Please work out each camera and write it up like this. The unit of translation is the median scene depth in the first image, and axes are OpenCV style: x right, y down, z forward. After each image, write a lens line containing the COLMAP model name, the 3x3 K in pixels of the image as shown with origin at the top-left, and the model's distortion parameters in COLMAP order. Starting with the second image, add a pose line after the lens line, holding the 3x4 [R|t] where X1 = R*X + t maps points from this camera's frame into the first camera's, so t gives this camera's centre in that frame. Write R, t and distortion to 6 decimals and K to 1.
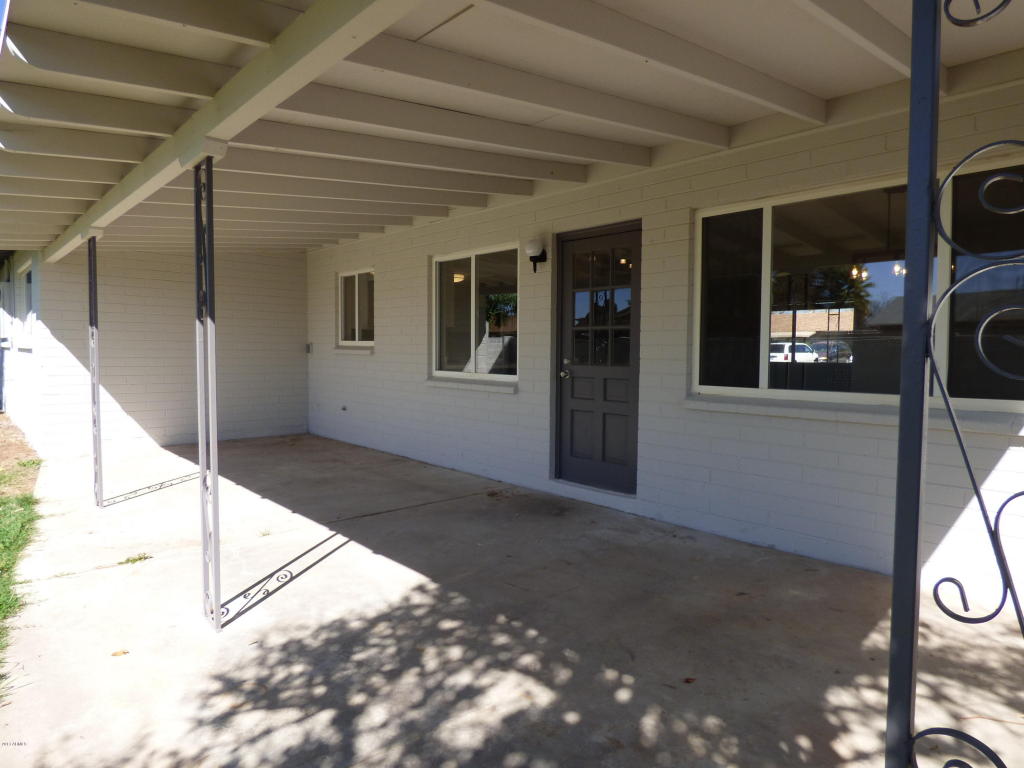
lens RADIAL K [[623.1, 0, 516.3], [0, 623.1, 381.1], [0, 0, 1]] dist [-0.008870, 0.004049]
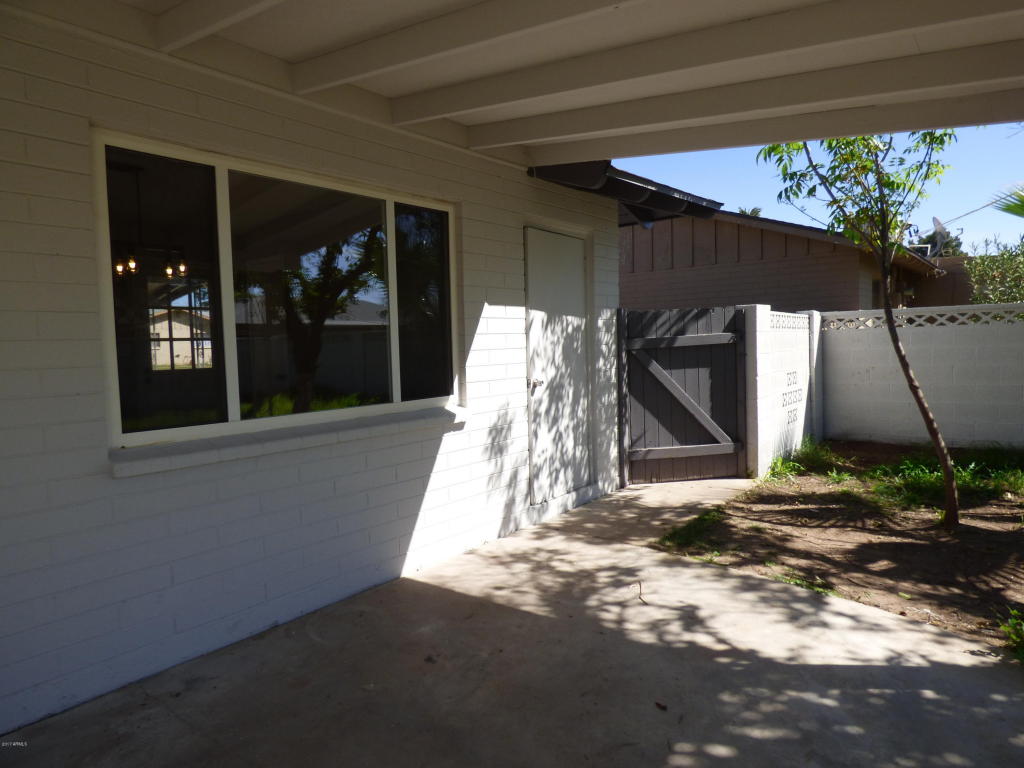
lens RADIAL K [[623.1, 0, 517.5], [0, 623.1, 384.7], [0, 0, 1]] dist [-0.008870, 0.004049]
pose [[-0.145837, -0.066729, 0.987056, -0.546612], [0.074130, 0.994181, 0.078163, -0.095165], [-0.986527, 0.084569, -0.140041, 1.182293]]
